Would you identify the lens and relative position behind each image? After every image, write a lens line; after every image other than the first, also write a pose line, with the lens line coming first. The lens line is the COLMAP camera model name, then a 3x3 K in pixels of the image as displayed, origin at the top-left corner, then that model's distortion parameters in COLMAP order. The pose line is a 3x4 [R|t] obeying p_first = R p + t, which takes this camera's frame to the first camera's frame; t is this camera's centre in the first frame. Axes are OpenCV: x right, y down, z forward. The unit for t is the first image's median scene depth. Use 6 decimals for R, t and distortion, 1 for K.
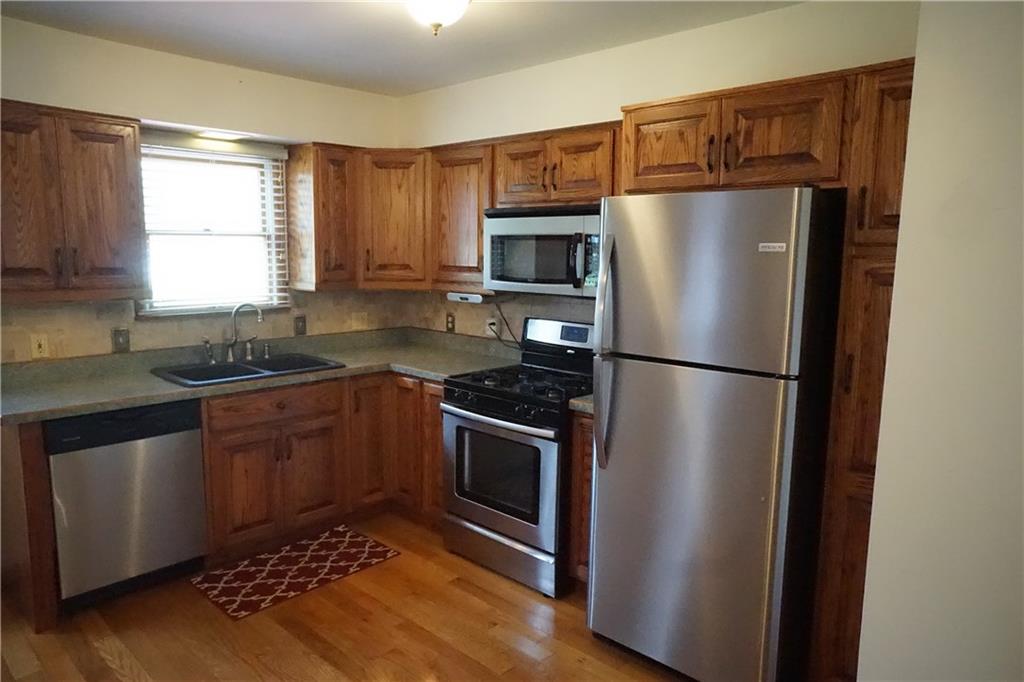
lens RADIAL K [[688.8, 0, 510.8], [0, 688.8, 347.4], [0, 0, 1]] dist [-0.047150, 0.053796]
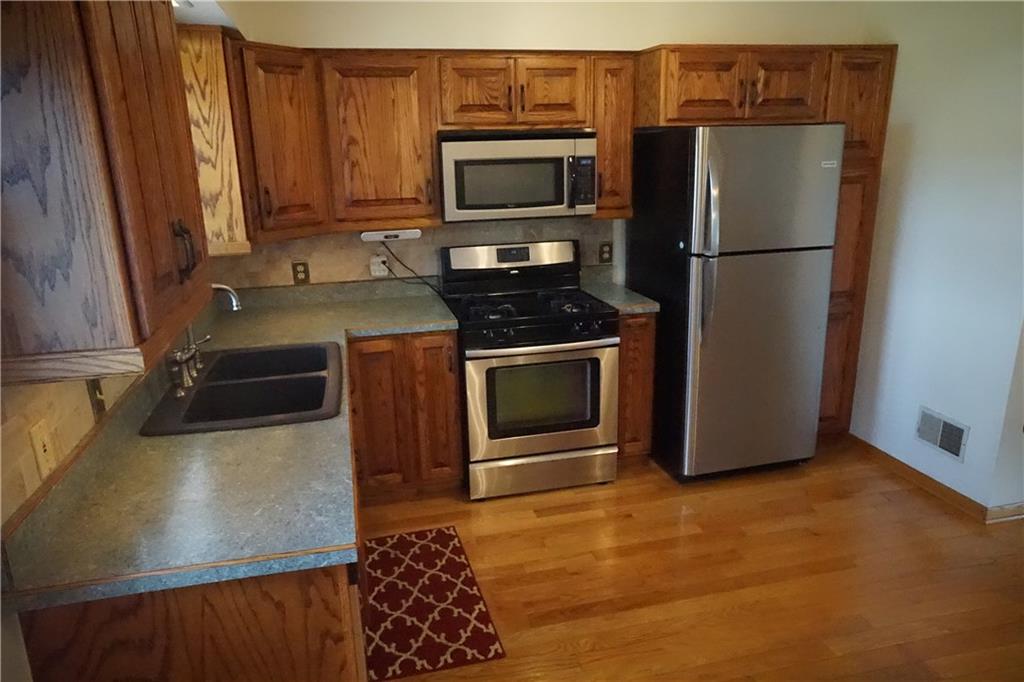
lens RADIAL K [[688.8, 0, 505.4], [0, 688.8, 347.1], [0, 0, 1]] dist [-0.047150, 0.053796]
pose [[0.534387, -0.260626, 0.804055, -0.819381], [0.151151, 0.965407, 0.212469, -0.112148], [-0.831615, 0.007993, 0.555295, 0.458087]]
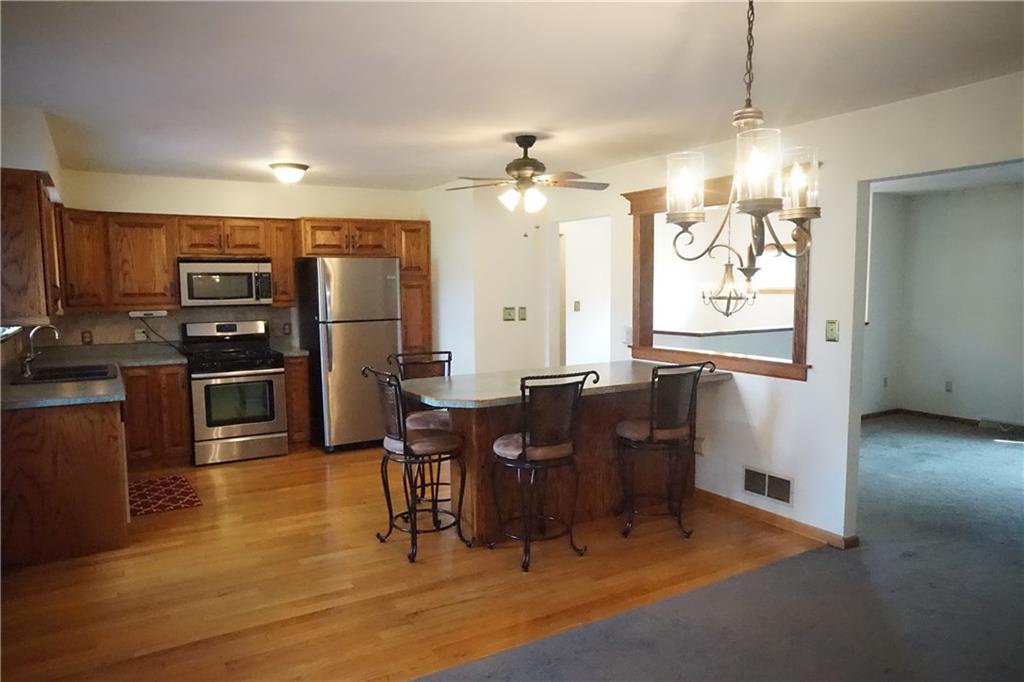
lens RADIAL K [[688.8, 0, 506.6], [0, 688.8, 349.0], [0, 0, 1]] dist [-0.047150, 0.053796]
pose [[0.257565, -0.107740, 0.960236, -1.493879], [0.149349, 0.986261, 0.070600, 0.017839], [-0.954649, 0.125227, 0.270117, -0.168777]]
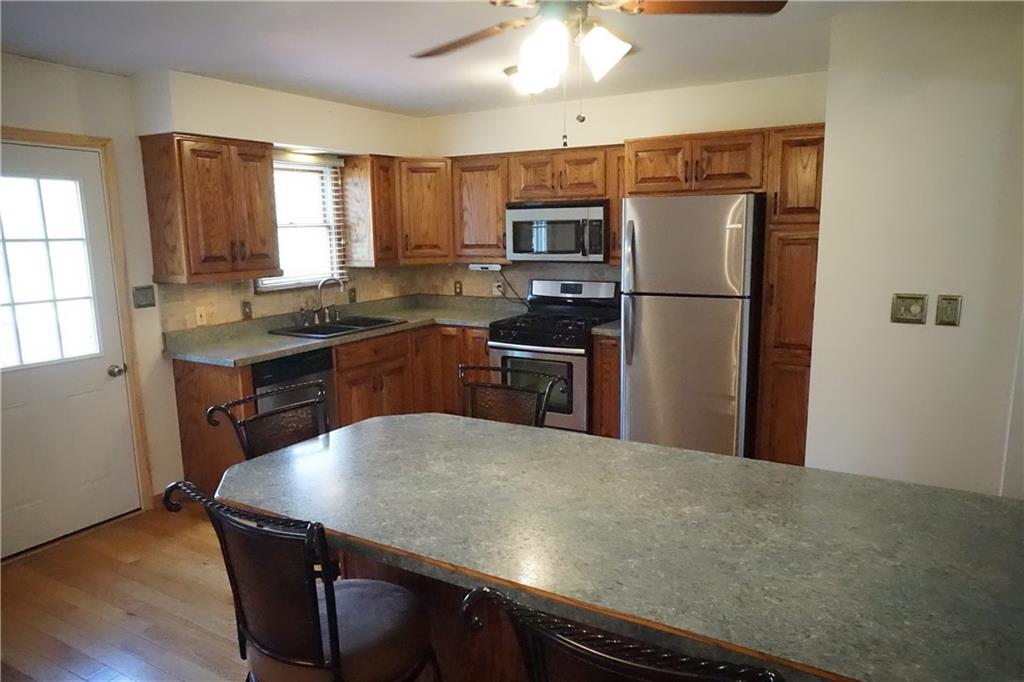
lens RADIAL K [[688.8, 0, 510.2], [0, 688.8, 344.1], [0, 0, 1]] dist [-0.047150, 0.053796]
pose [[0.971583, -0.068213, 0.226659, -0.385232], [0.061923, 0.997476, 0.034752, 0.040420], [-0.228457, -0.019728, 0.973354, -0.395201]]
